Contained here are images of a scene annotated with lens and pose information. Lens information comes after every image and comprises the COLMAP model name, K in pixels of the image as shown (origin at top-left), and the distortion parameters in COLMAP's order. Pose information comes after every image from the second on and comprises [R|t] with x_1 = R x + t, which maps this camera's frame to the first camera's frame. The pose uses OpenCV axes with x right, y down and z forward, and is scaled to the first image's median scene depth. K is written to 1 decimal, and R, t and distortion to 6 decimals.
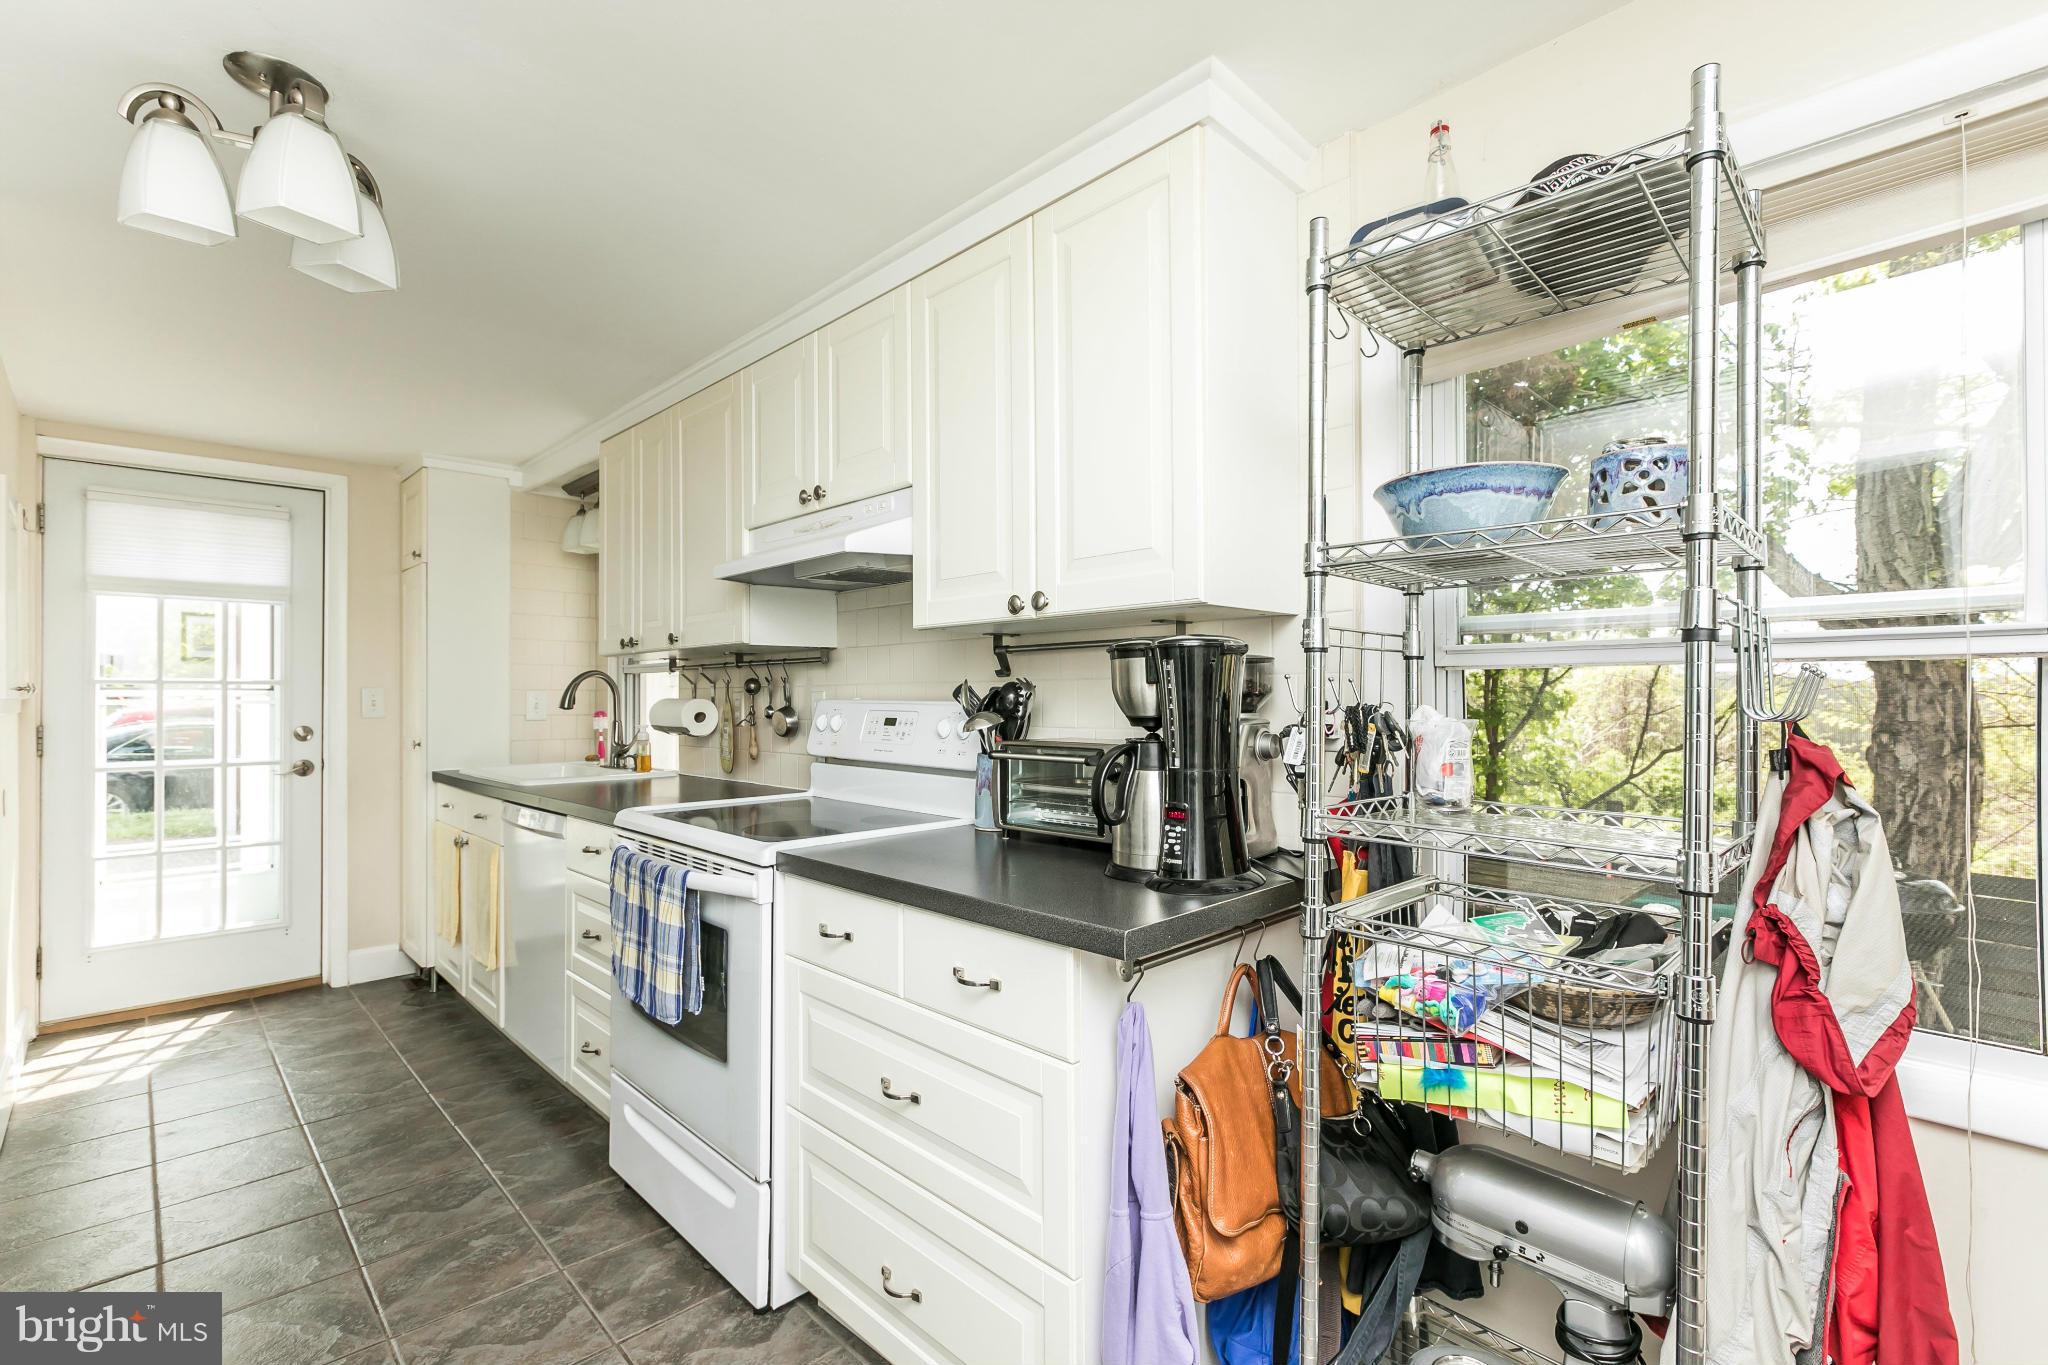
lens RADIAL K [[917.6, 0, 1017.2], [0, 917.6, 678.2], [0, 0, 1]] dist [0.000804, 0.000235]
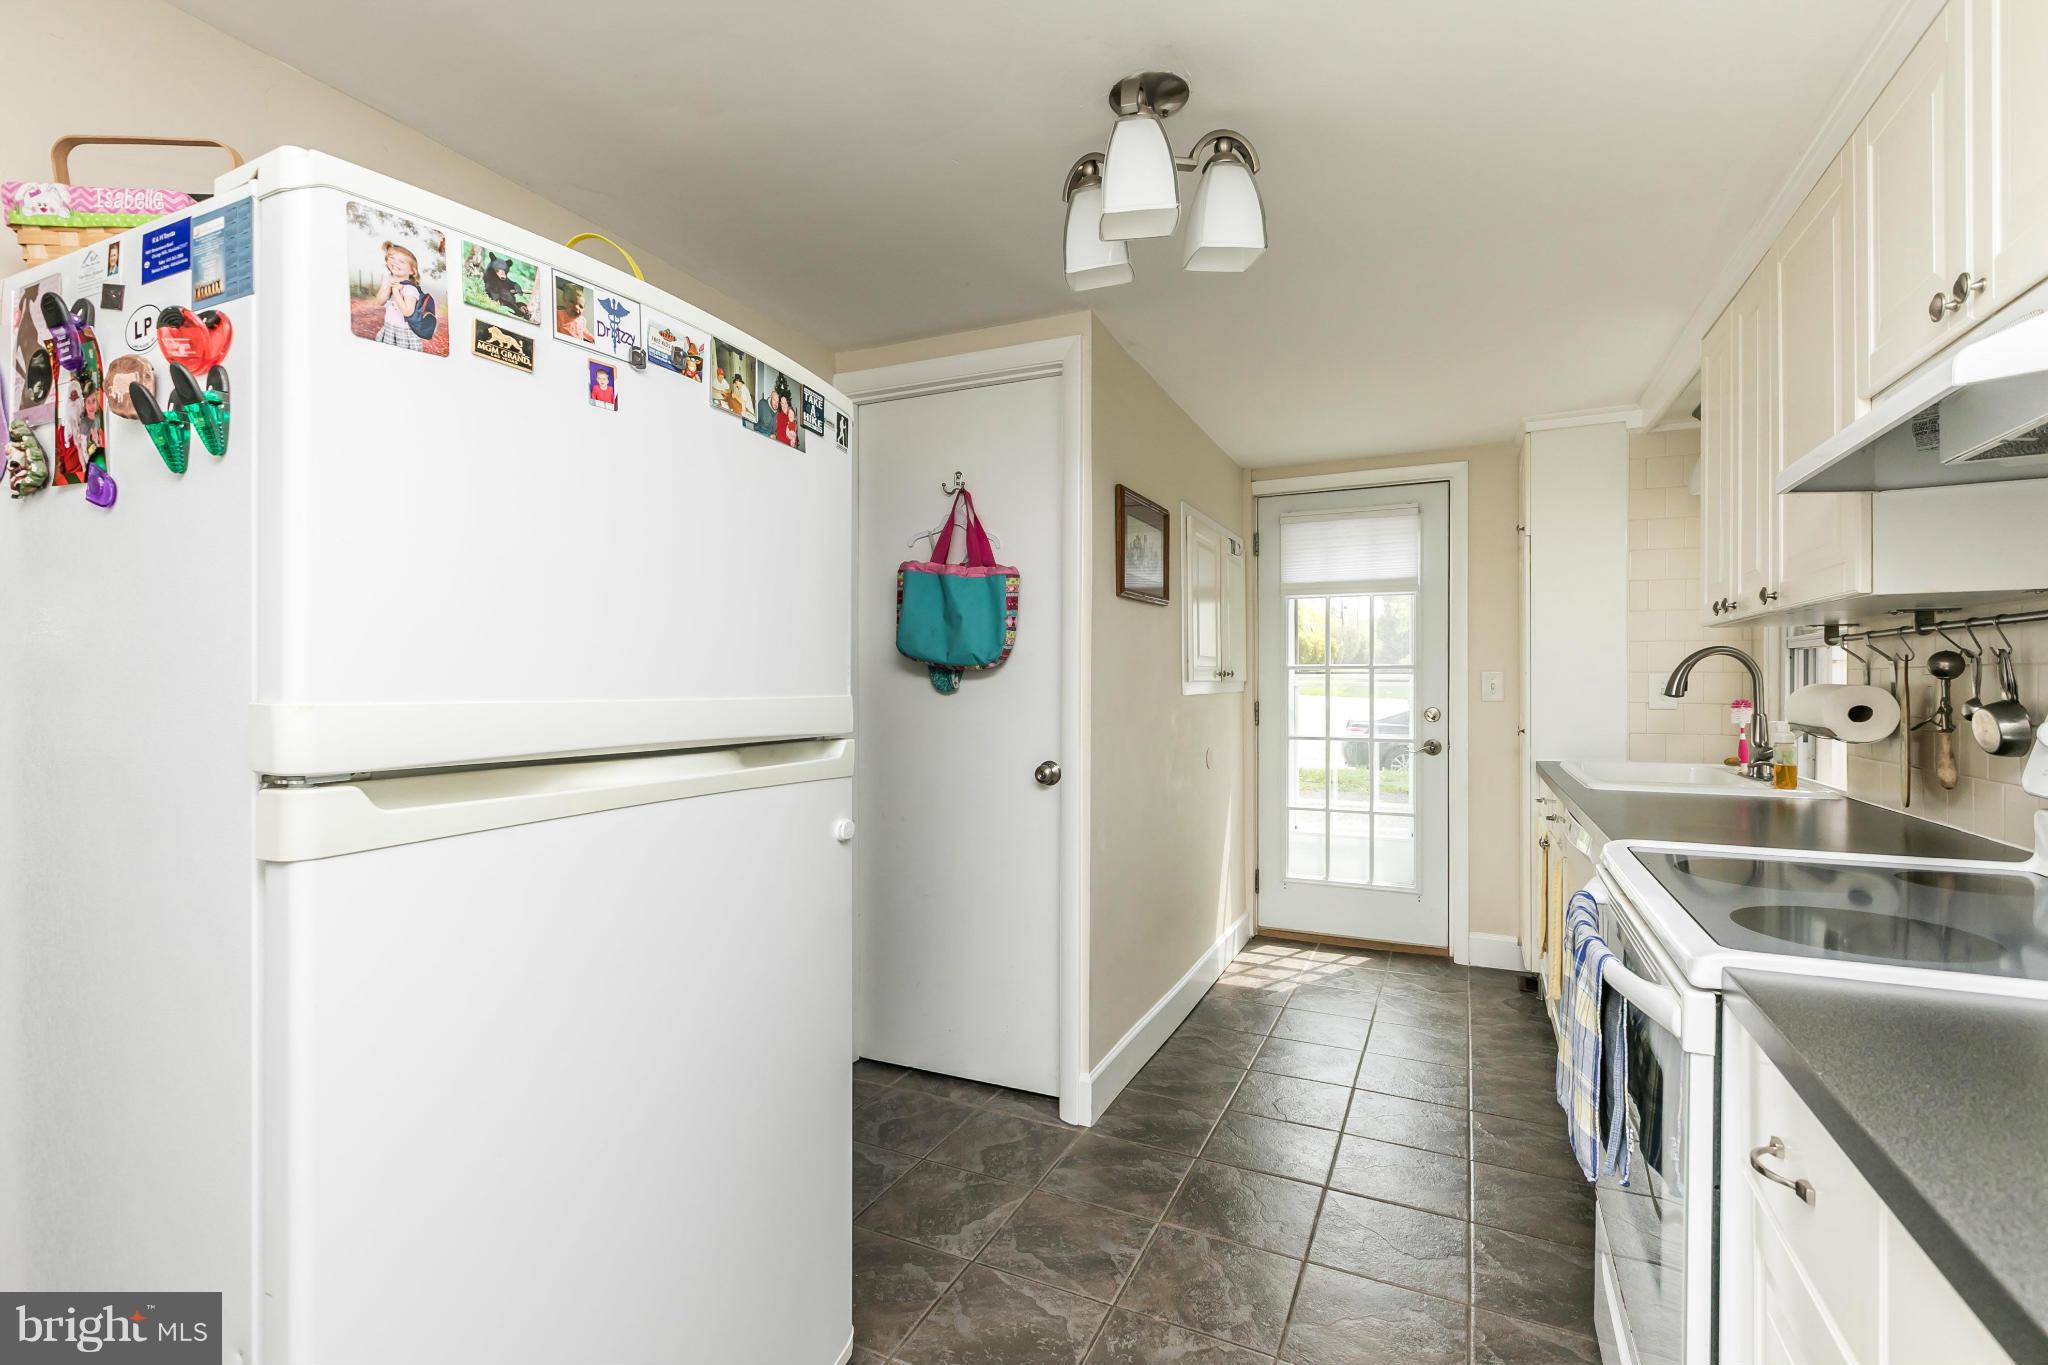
lens RADIAL K [[917.6, 0, 1017.2], [0, 917.6, 678.2], [0, 0, 1]] dist [0.000804, 0.000235]
pose [[0.335718, 0.001108, -0.941962, 0.061073], [0.017700, 0.999815, 0.007485, 0.002281], [0.941796, -0.019185, 0.335637, 0.220586]]
